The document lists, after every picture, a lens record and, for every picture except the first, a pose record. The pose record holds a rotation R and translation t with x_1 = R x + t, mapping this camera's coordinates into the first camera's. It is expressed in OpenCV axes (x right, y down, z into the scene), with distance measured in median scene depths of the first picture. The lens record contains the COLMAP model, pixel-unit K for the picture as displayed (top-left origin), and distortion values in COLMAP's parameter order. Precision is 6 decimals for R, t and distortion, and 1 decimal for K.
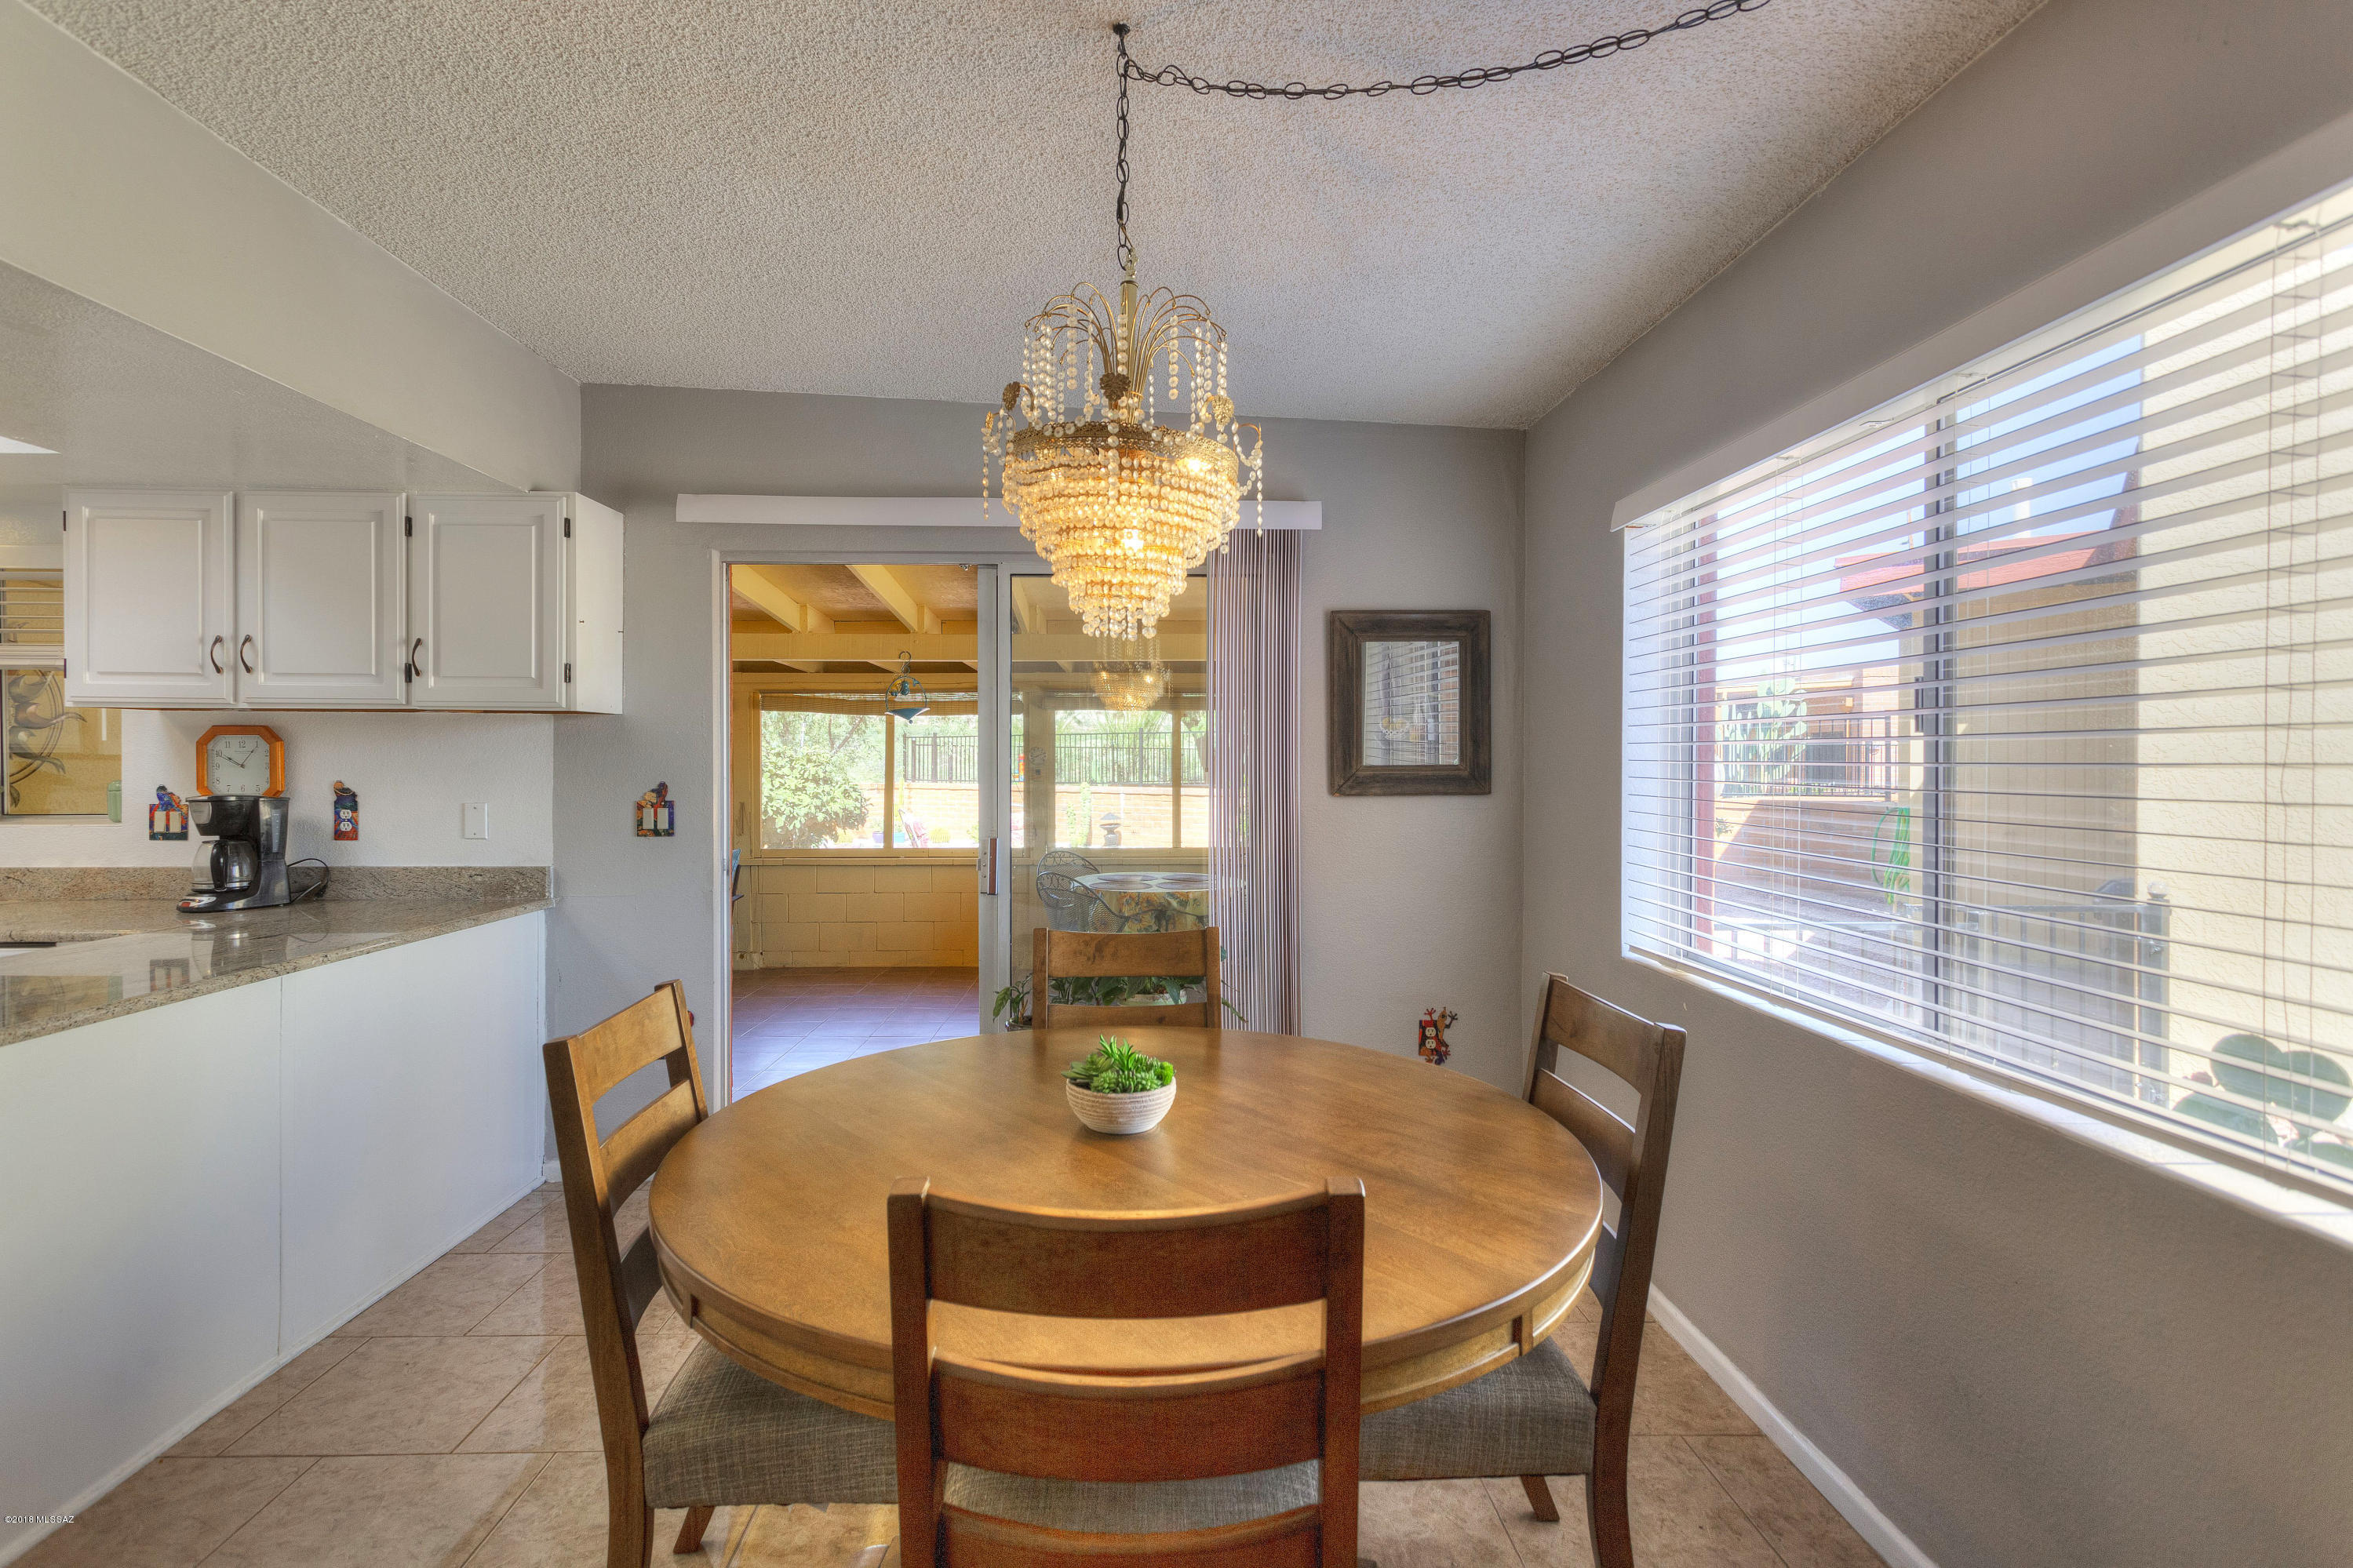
lens RADIAL K [[1123.7, 0, 1173.1], [0, 1123.7, 771.2], [0, 0, 1]] dist [0.012554, 0.000956]
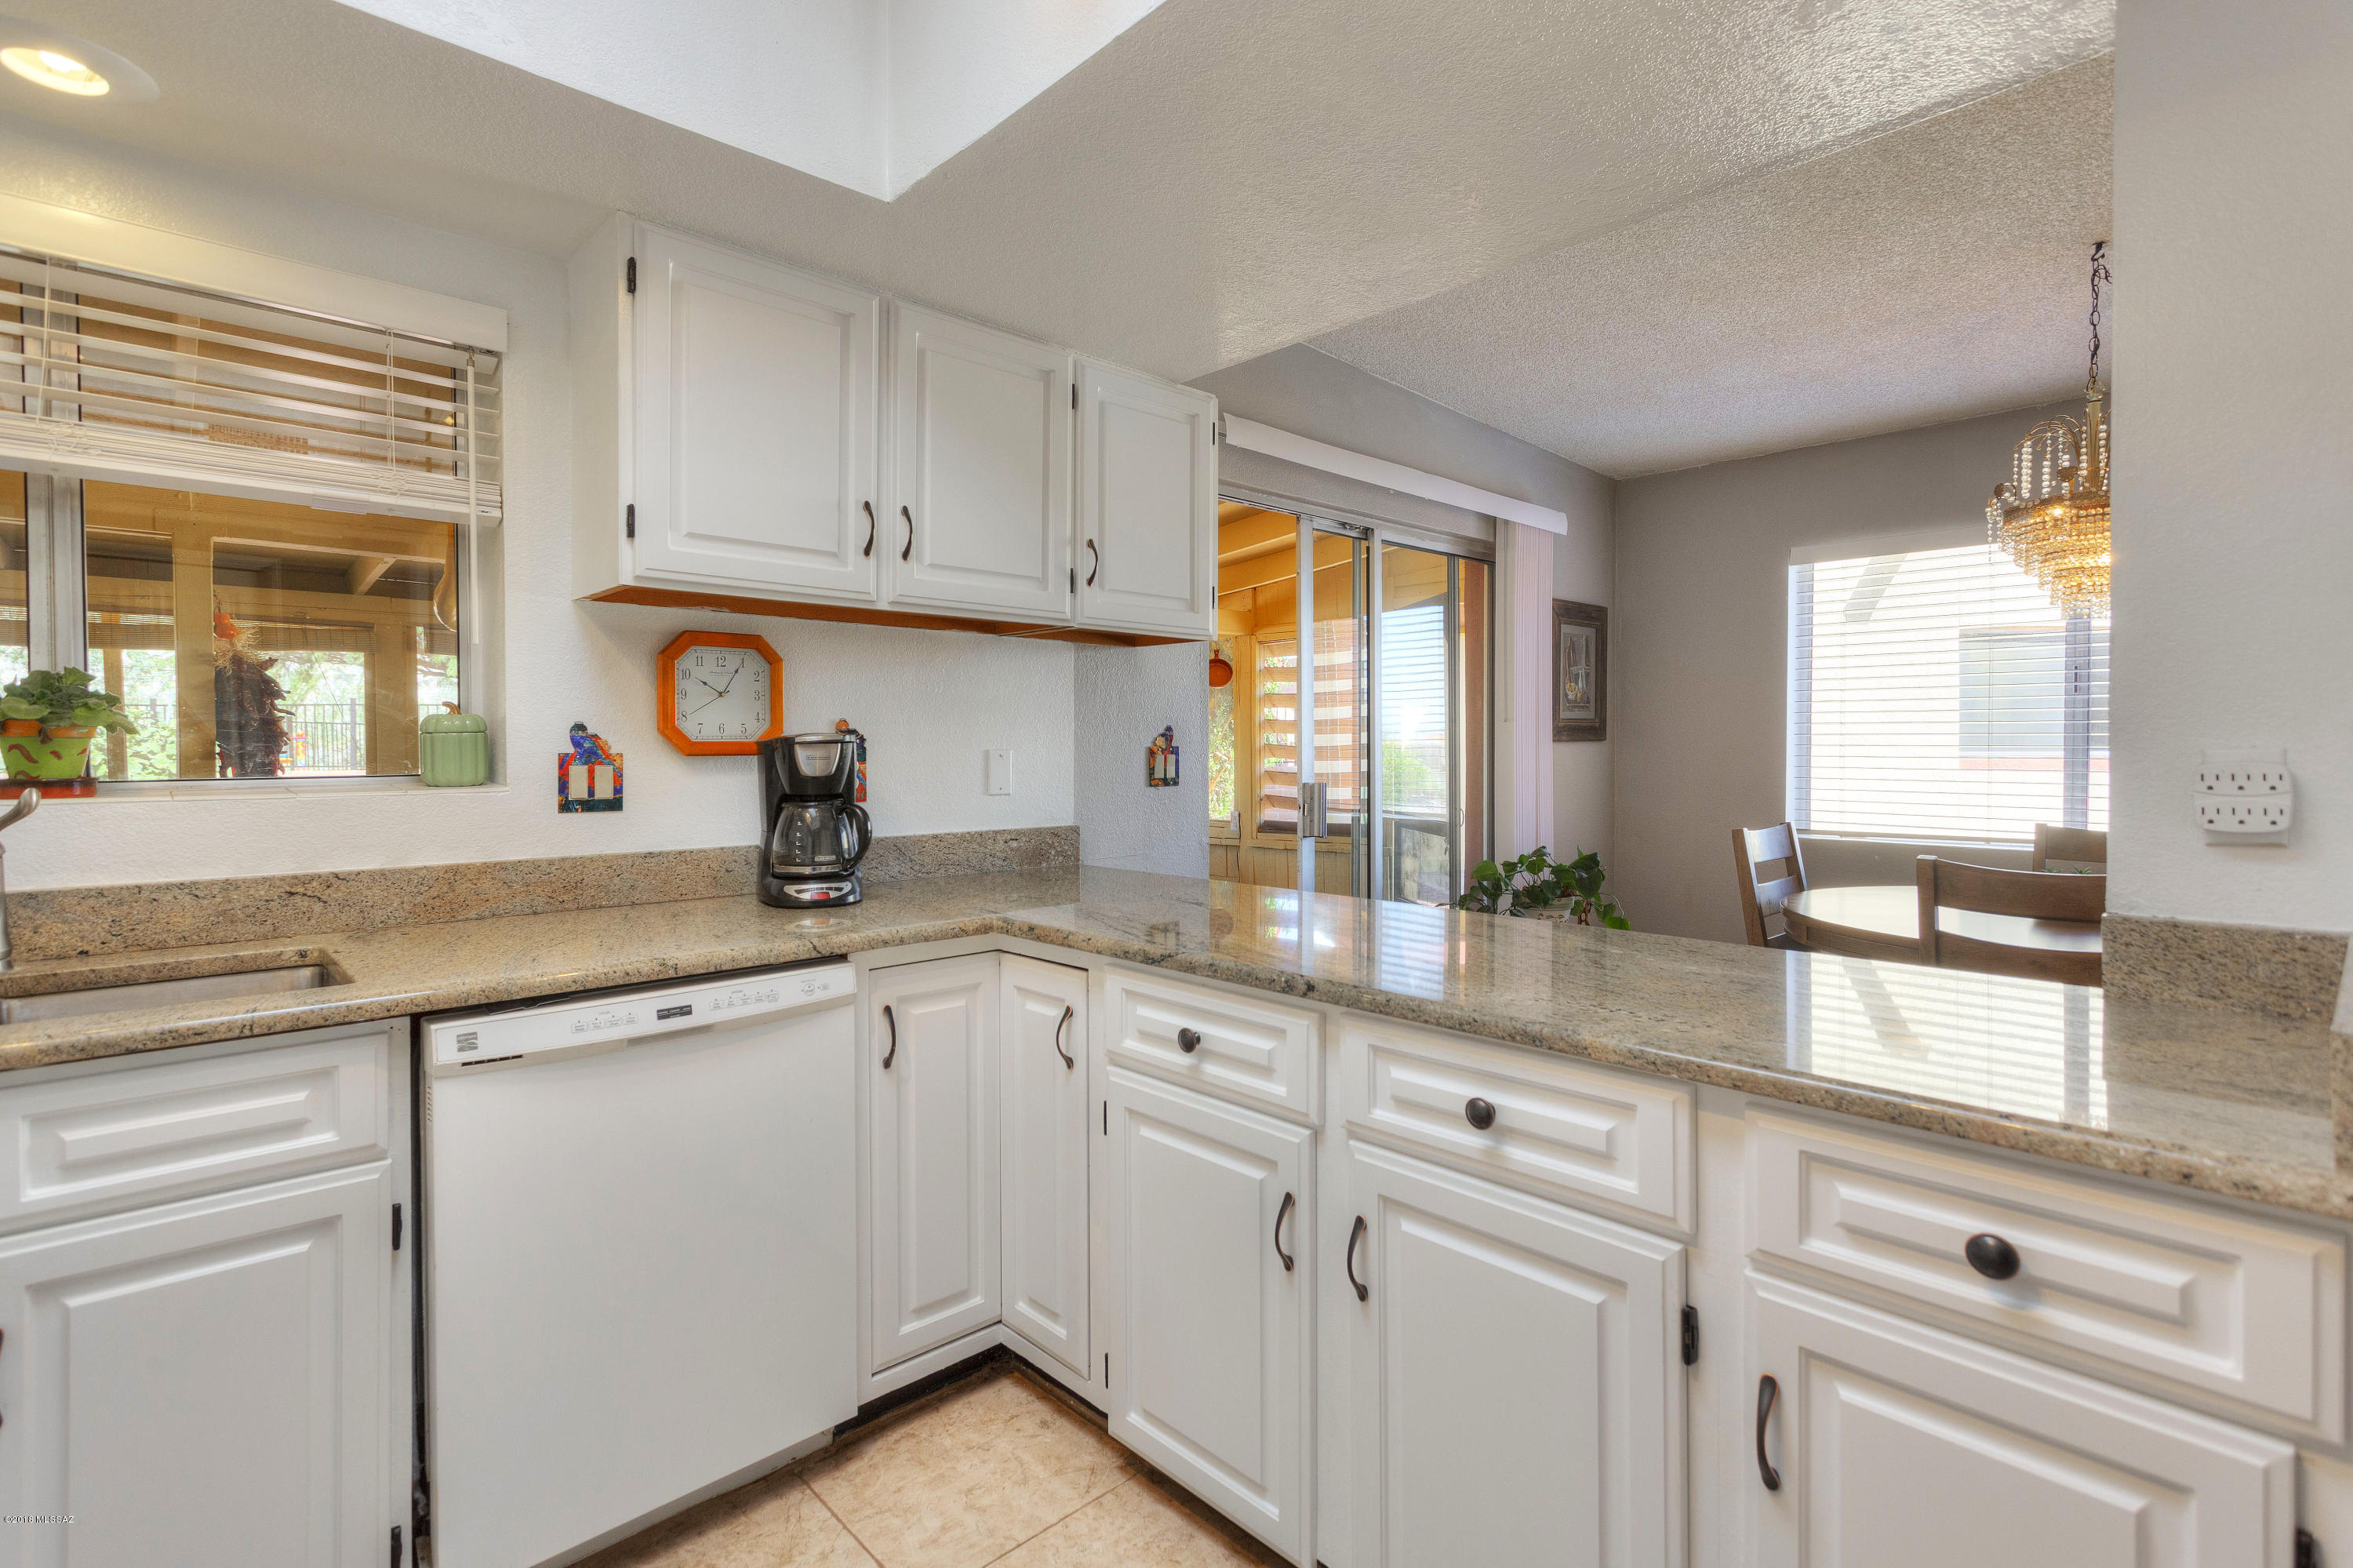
lens RADIAL K [[1123.9, 0, 1173.2], [0, 1123.9, 770.8], [0, 0, 1]] dist [0.012554, 0.000956]
pose [[0.748332, -0.017733, 0.663088, -1.054902], [-0.001647, 0.999590, 0.028590, 0.020328], [-0.663323, -0.022487, 0.747996, 0.331826]]
